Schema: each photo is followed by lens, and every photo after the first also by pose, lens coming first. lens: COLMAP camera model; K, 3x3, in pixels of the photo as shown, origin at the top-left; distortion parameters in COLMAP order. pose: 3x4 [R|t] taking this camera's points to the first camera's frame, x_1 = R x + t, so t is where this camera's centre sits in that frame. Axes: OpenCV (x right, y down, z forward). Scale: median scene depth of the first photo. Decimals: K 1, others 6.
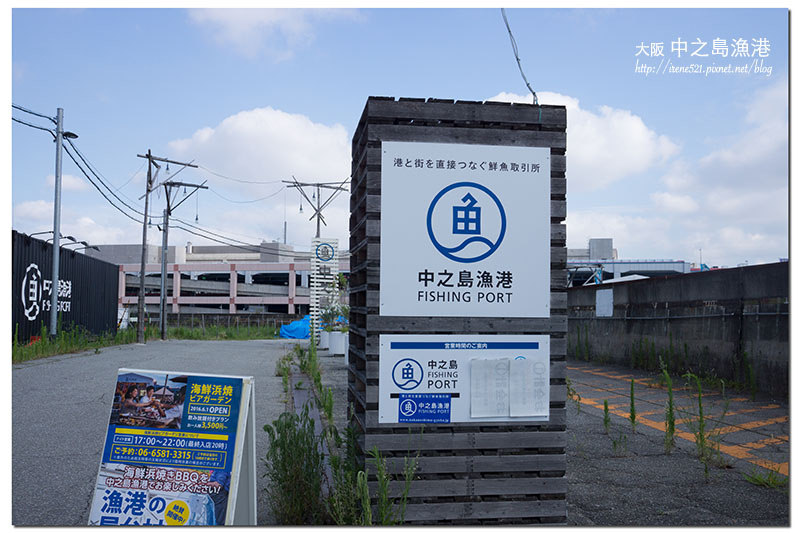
lens RADIAL K [[658.9, 0, 400.0], [0, 658.9, 266.5], [0, 0, 1]] dist [0.055858, 0.000079]
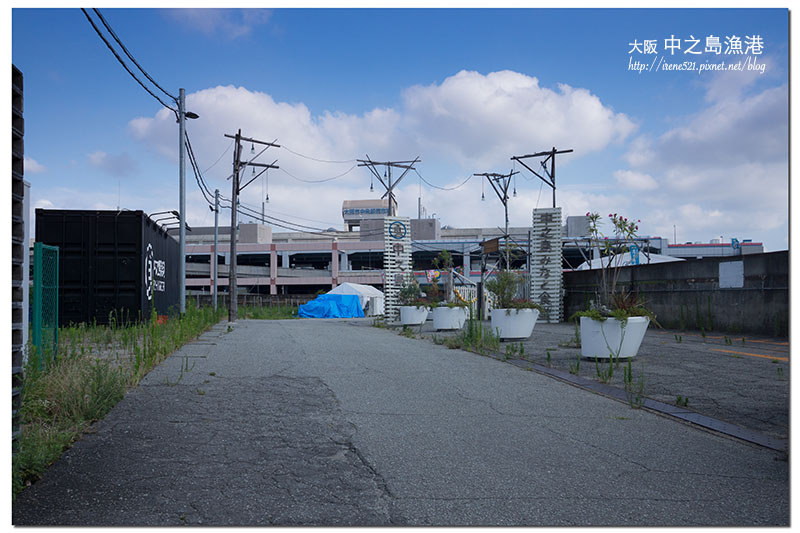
lens RADIAL K [[658.9, 0, 400.0], [0, 658.9, 266.5], [0, 0, 1]] dist [0.055858, 0.000079]
pose [[0.998920, -0.012724, 0.044696, -0.154100], [0.011330, 0.999446, 0.031308, 0.002100], [-0.045070, -0.030768, 0.998510, -0.013760]]
